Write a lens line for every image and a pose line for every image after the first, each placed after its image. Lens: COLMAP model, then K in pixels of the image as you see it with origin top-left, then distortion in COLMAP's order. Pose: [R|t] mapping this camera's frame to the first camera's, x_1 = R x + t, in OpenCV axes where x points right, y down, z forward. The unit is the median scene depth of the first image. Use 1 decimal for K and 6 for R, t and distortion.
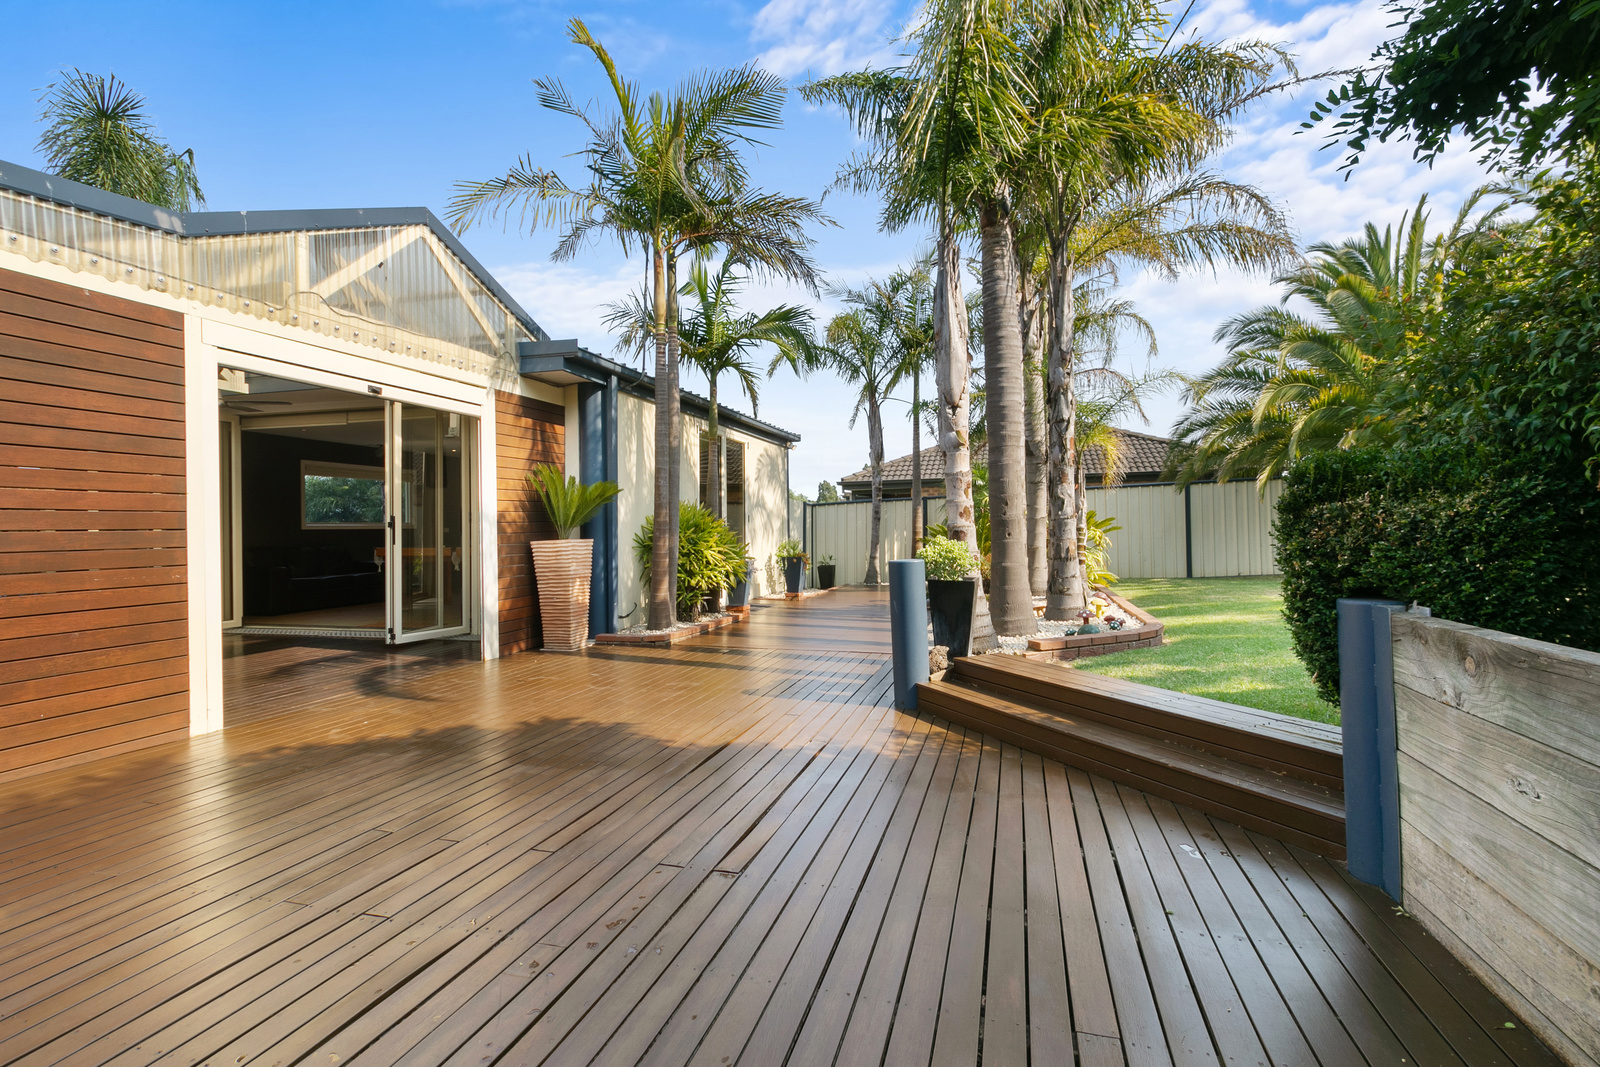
lens RADIAL K [[744.7, 0, 802.2], [0, 744.7, 524.7], [0, 0, 1]] dist [0.009573, -0.004709]
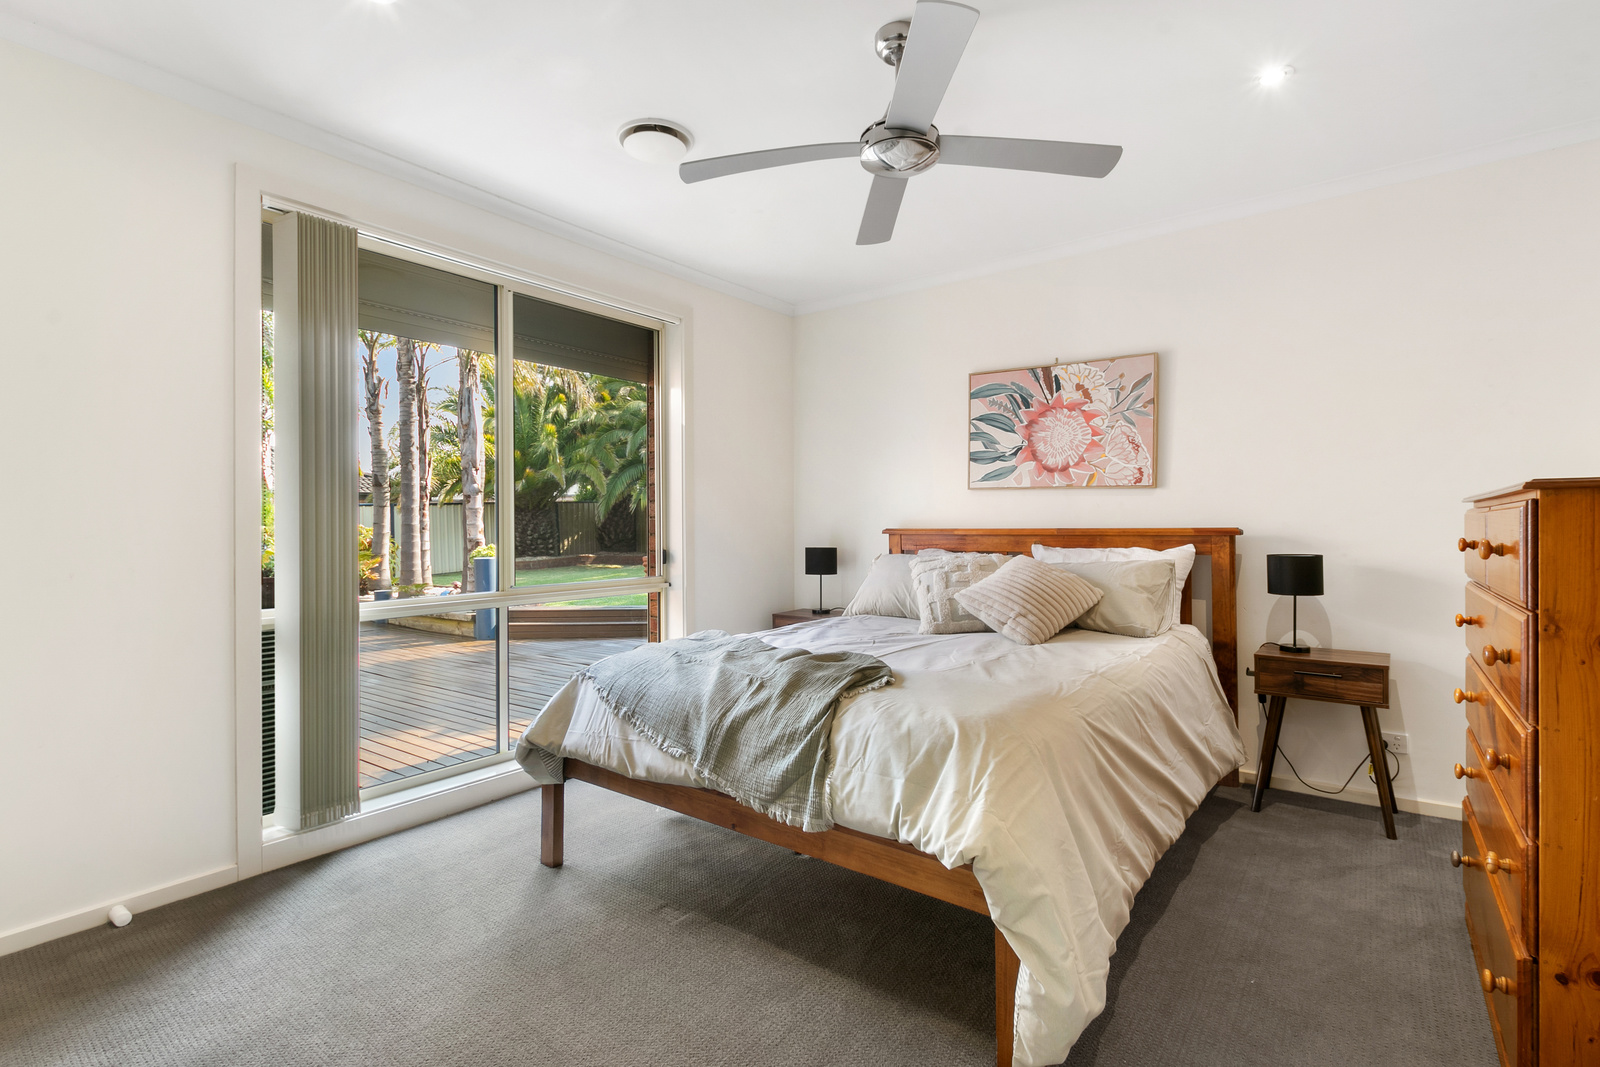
lens RADIAL K [[744.7, 0, 799.5], [0, 744.7, 528.1], [0, 0, 1]] dist [0.009573, -0.004709]
pose [[0.366920, 0.007889, 0.930219, -1.453883], [0.001935, 0.999955, -0.009243, -0.006986], [-0.930251, 0.005192, 0.366888, -0.420190]]
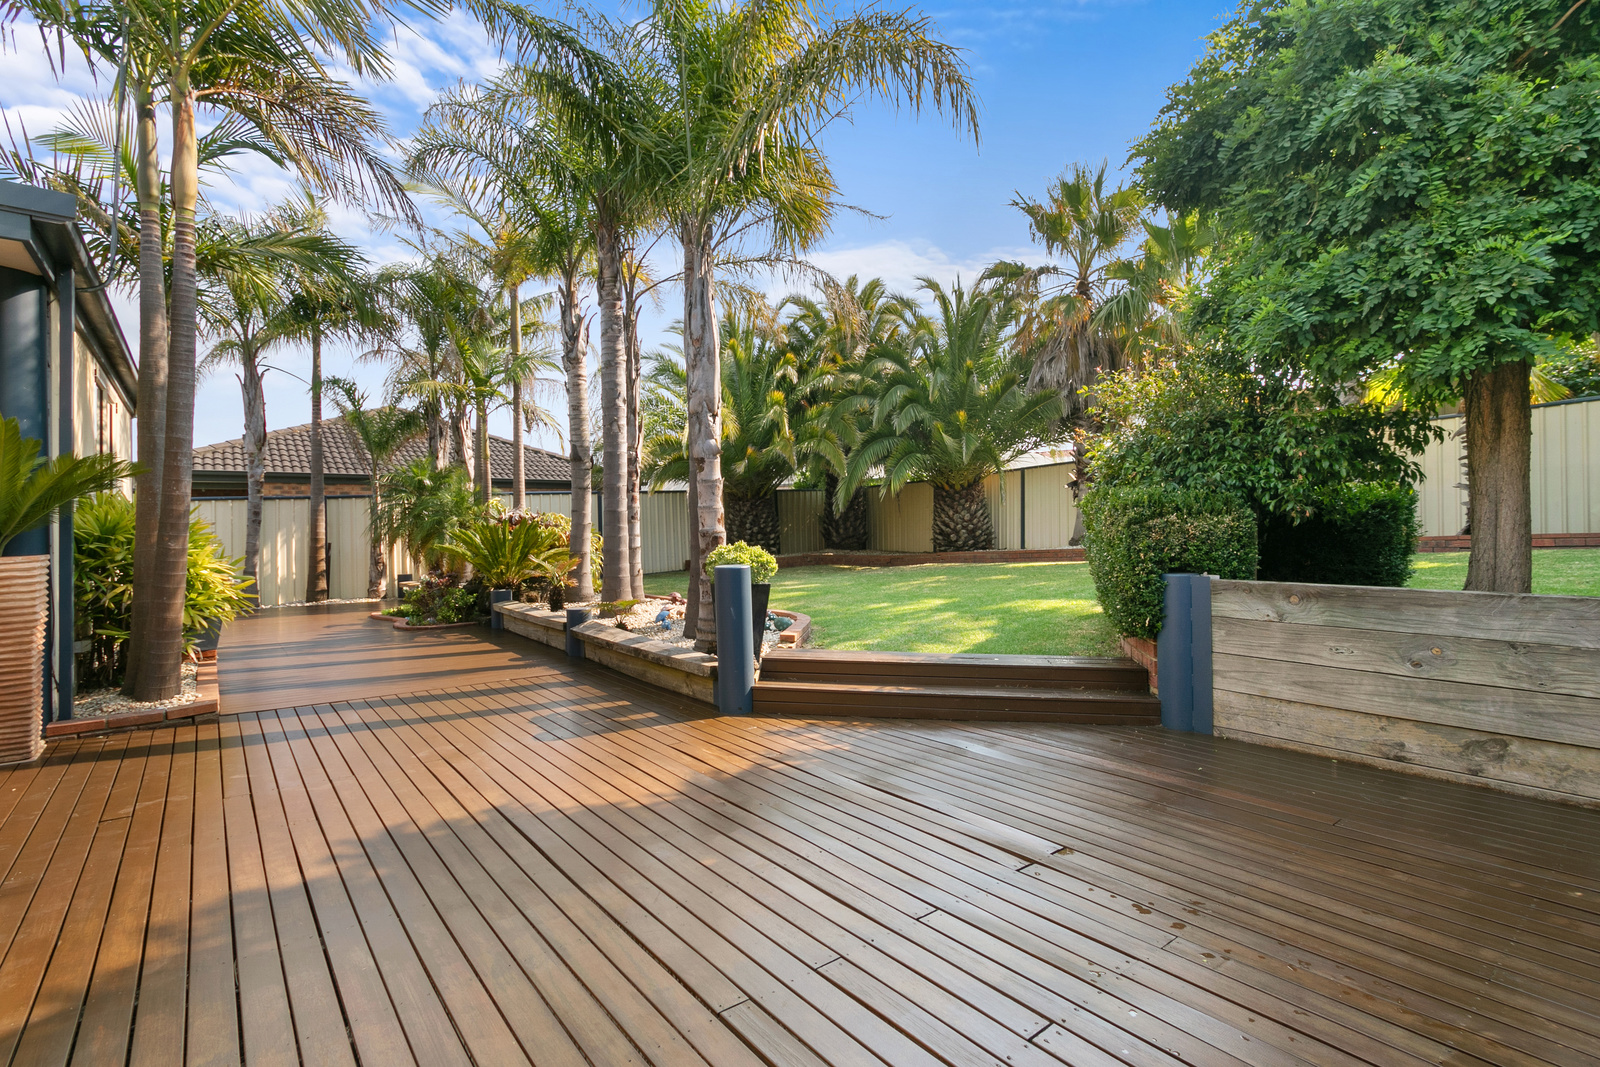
lens RADIAL K [[744.7, 0, 790.6], [0, 744.7, 534.0], [0, 0, 1]] dist [0.009573, -0.004709]
pose [[0.592155, -0.000834, 0.805824, -0.720689], [-0.003341, 0.999988, 0.003490, 0.001279], [-0.805817, -0.004759, 0.592145, 0.401838]]
